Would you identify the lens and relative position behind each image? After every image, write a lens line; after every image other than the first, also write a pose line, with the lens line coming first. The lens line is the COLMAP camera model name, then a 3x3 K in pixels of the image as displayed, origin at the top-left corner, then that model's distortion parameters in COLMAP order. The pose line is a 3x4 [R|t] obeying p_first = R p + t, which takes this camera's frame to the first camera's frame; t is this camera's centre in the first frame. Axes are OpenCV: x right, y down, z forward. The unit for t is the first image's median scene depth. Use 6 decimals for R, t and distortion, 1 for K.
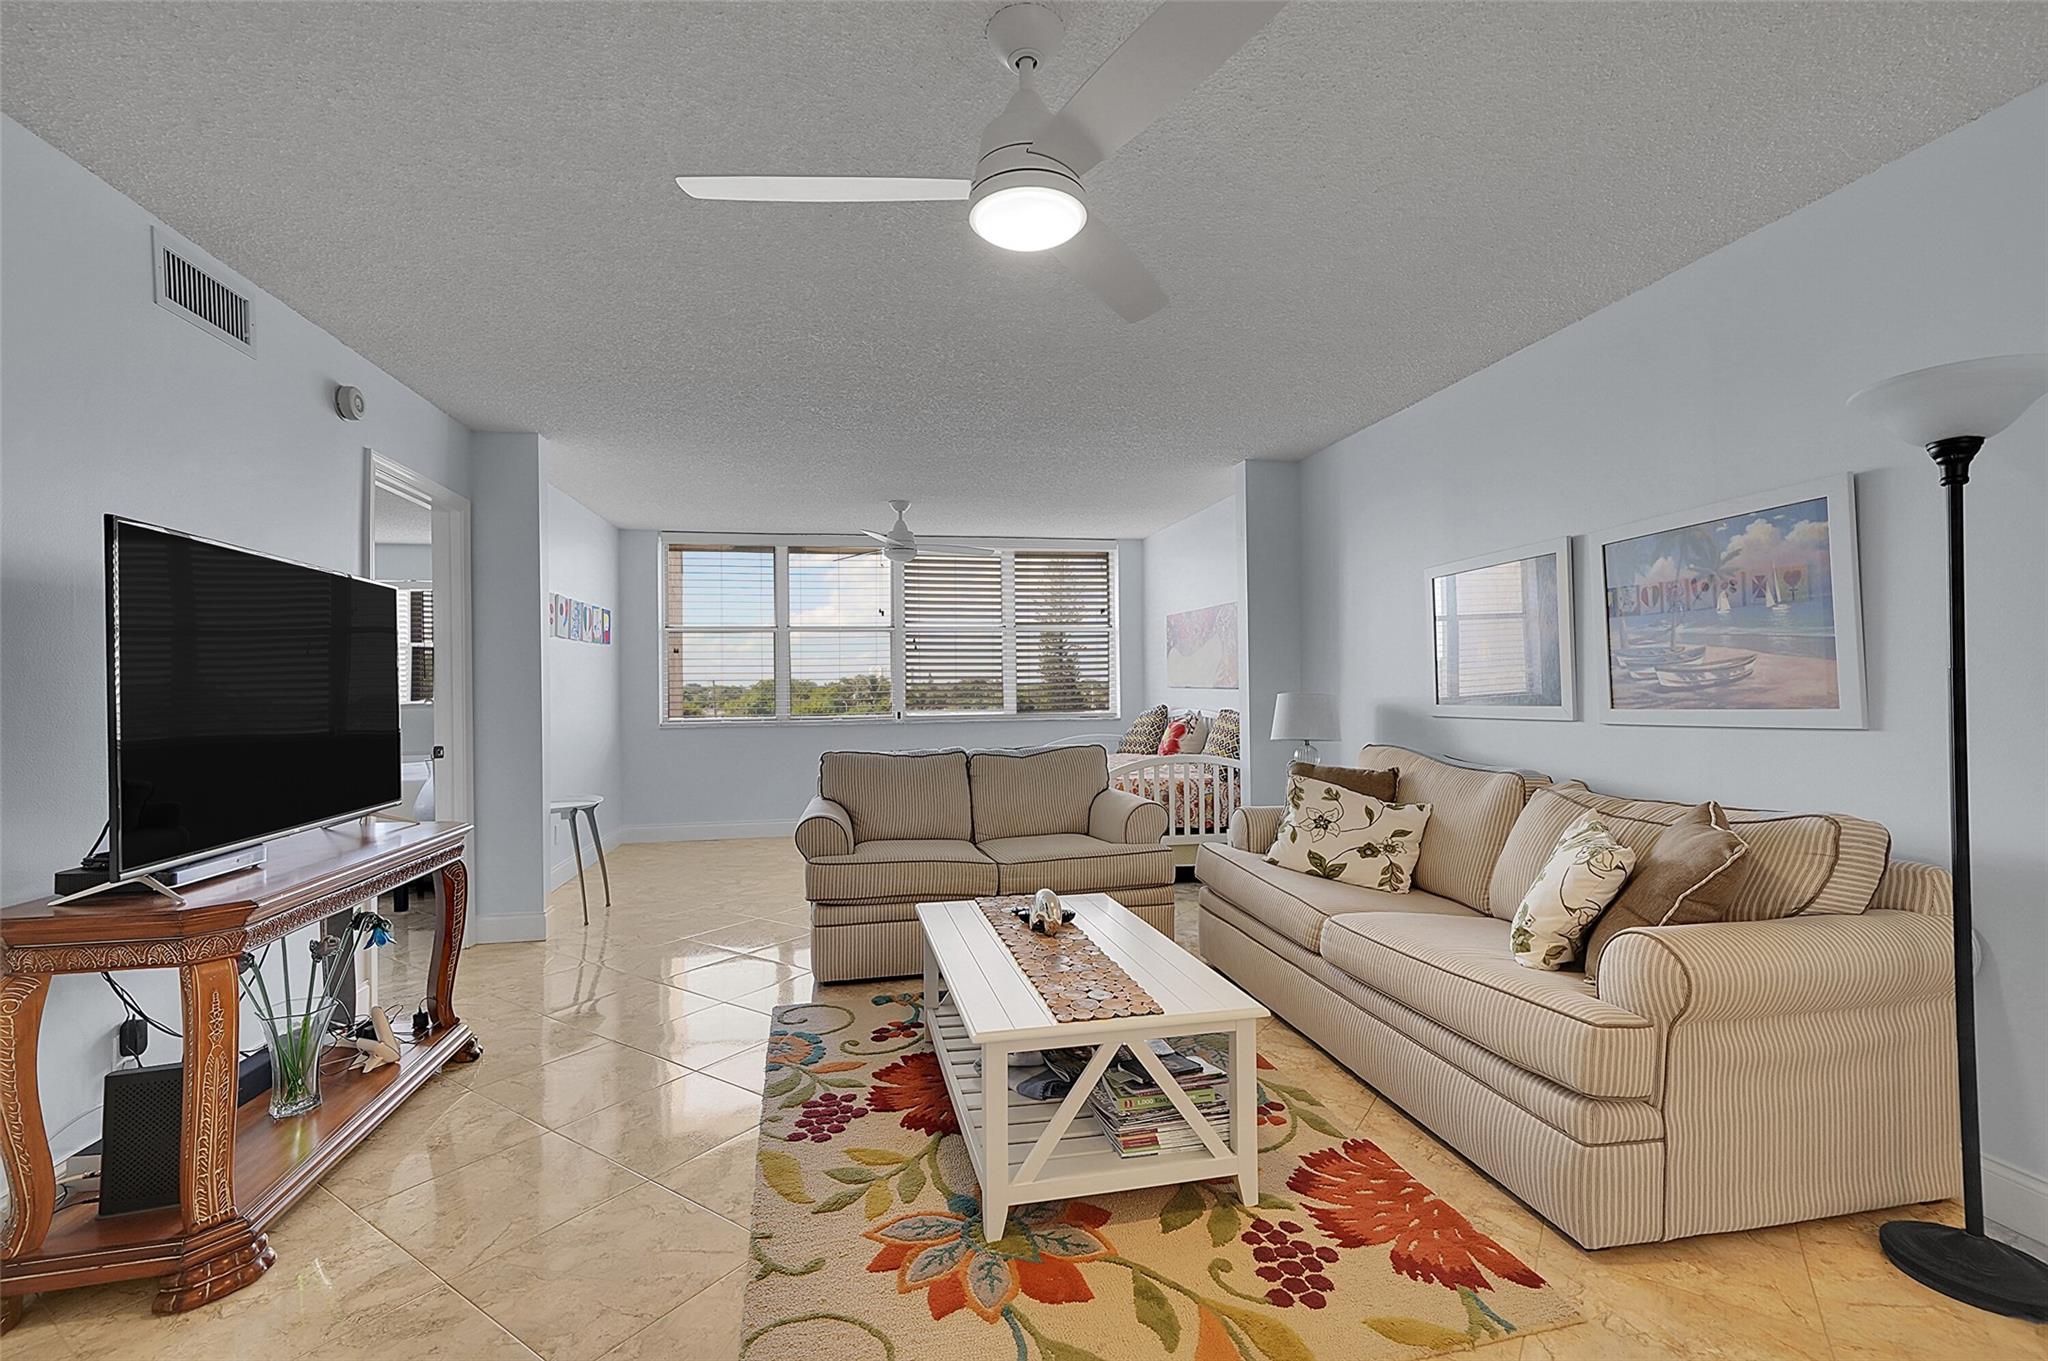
lens RADIAL K [[900.7, 0, 1027.0], [0, 900.7, 685.3], [0, 0, 1]] dist [0.002090, 0.000250]
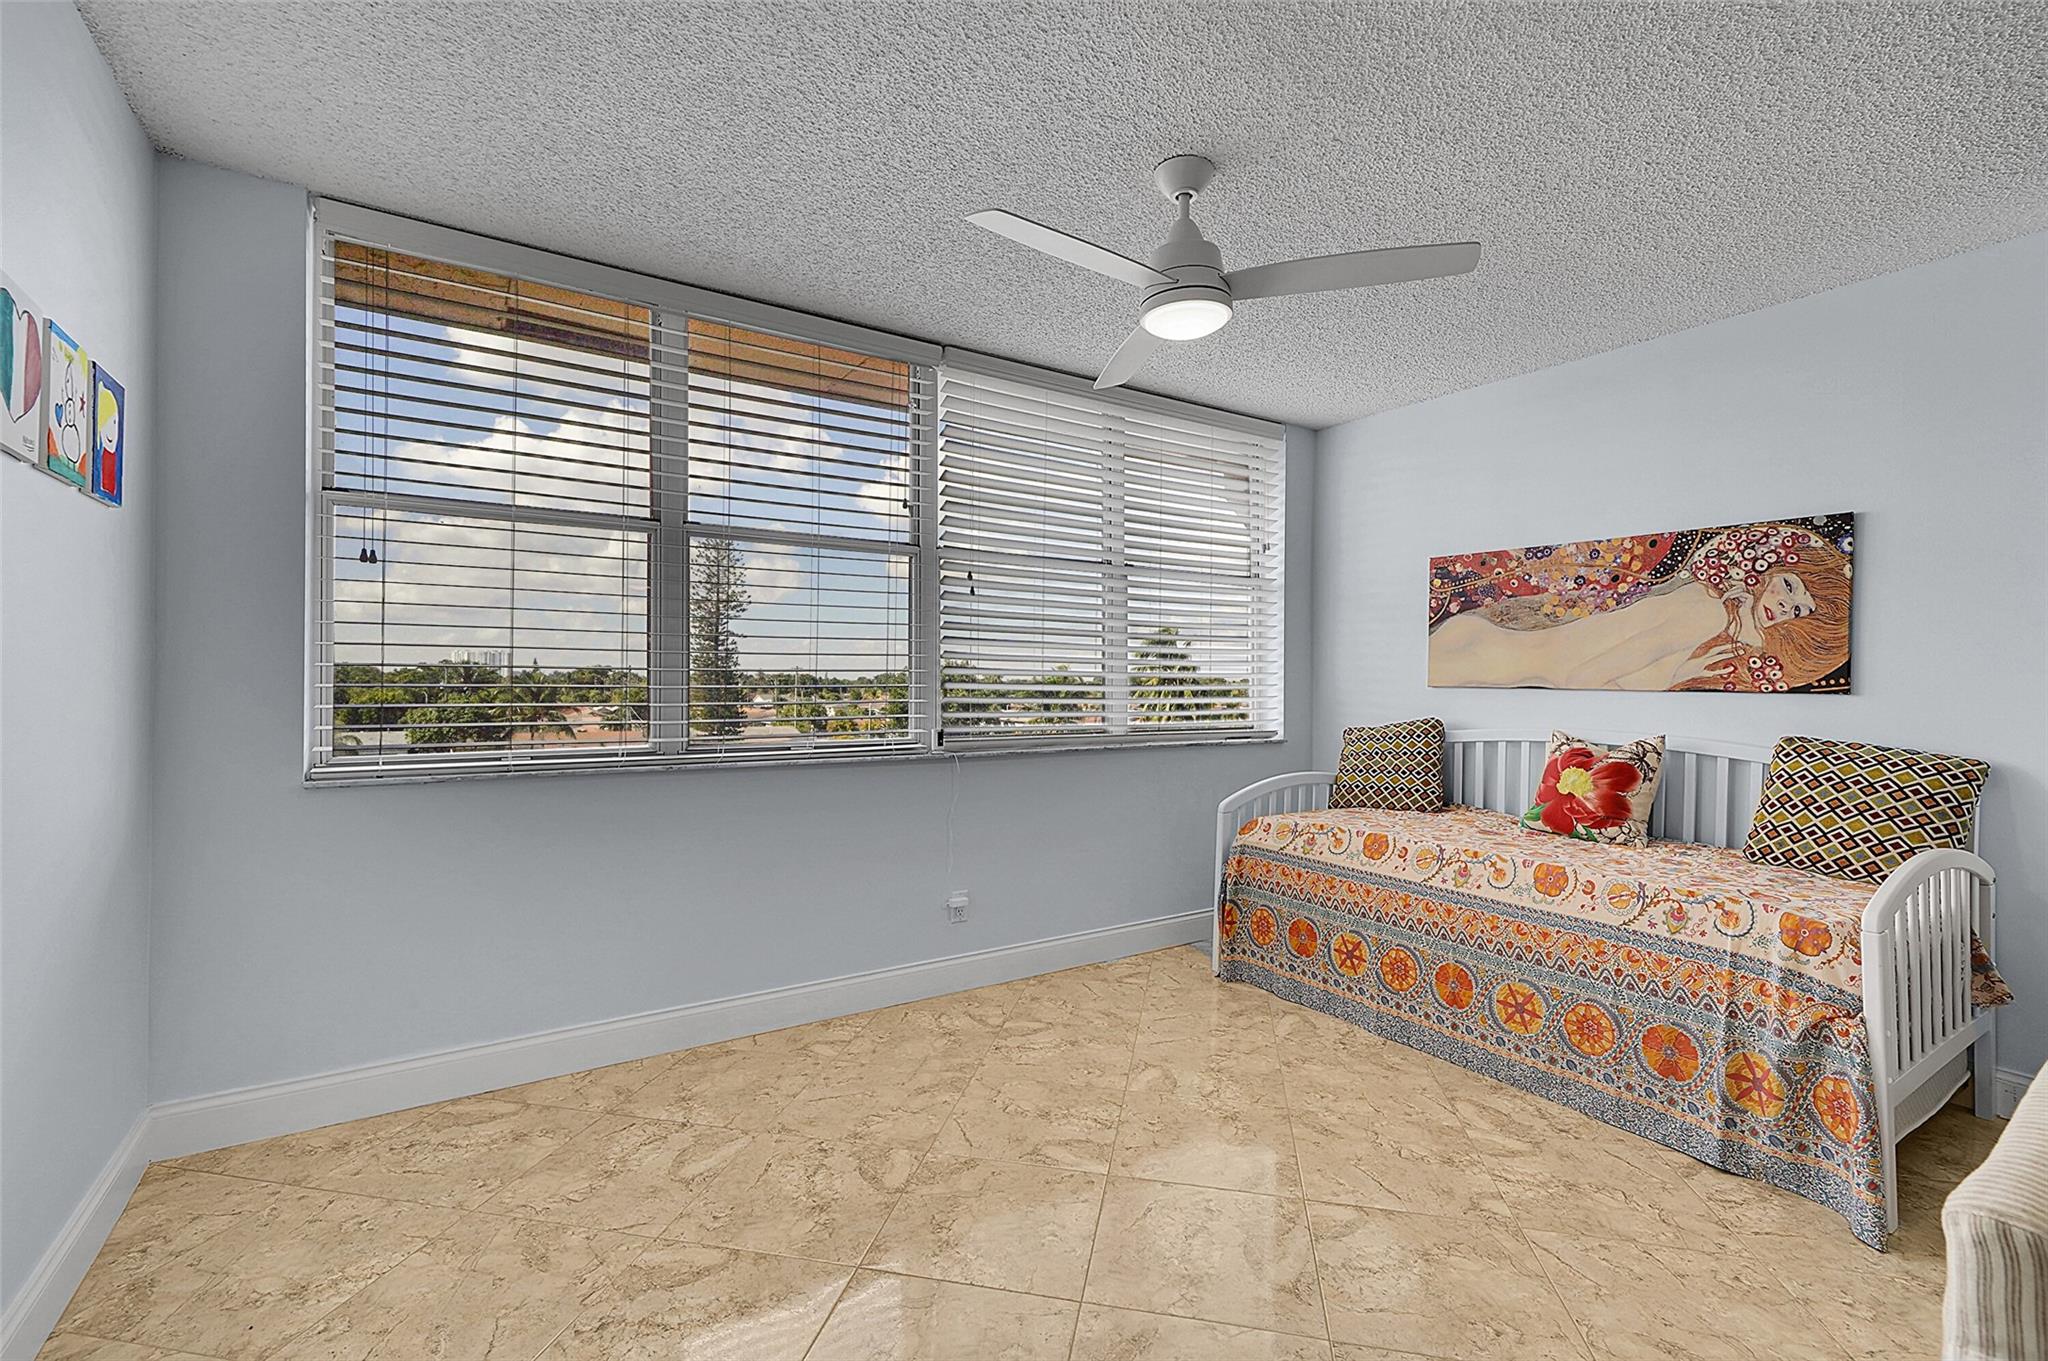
lens RADIAL K [[900.7, 0, 1023.7], [0, 900.7, 683.6], [0, 0, 1]] dist [0.002090, 0.000250]
pose [[0.921759, 0.014783, 0.387481, -0.321563], [-0.016845, 0.999856, 0.001924, 0.004429], [-0.387397, -0.008300, 0.921875, 0.652269]]
